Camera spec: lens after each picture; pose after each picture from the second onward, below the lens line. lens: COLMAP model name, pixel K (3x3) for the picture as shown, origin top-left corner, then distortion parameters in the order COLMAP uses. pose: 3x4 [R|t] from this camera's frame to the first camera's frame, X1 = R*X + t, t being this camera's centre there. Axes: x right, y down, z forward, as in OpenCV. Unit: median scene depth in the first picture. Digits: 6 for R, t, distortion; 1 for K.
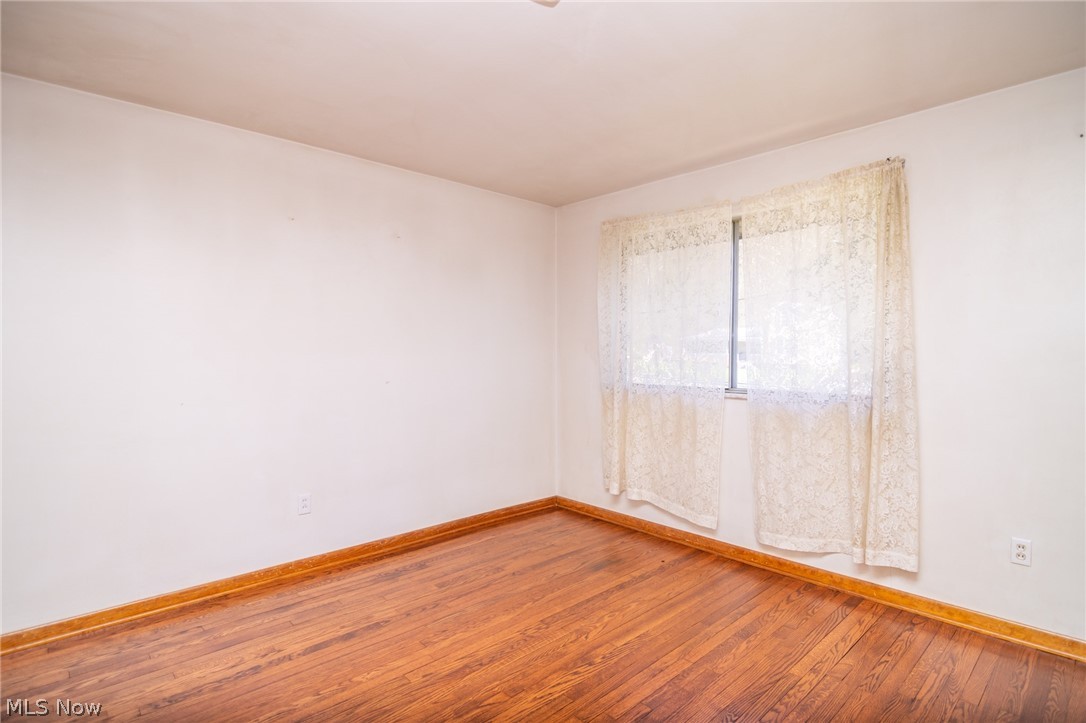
lens RADIAL K [[549.6, 0, 541.3], [0, 549.6, 359.1], [0, 0, 1]] dist [0.006695, -0.006721]
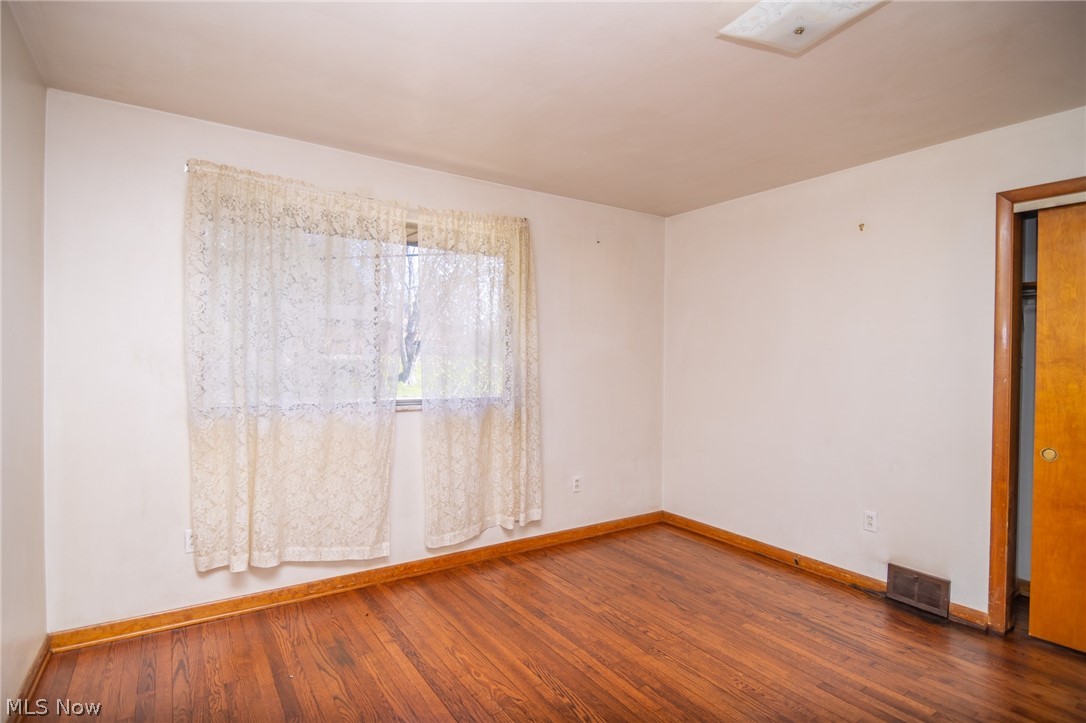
lens RADIAL K [[549.6, 0, 541.6], [0, 549.6, 361.4], [0, 0, 1]] dist [0.006695, -0.006721]
pose [[0.162637, -0.009537, 0.986640, -0.606906], [0.002215, 0.999954, 0.009300, -0.025409], [-0.986684, 0.000673, 0.162650, 0.661053]]
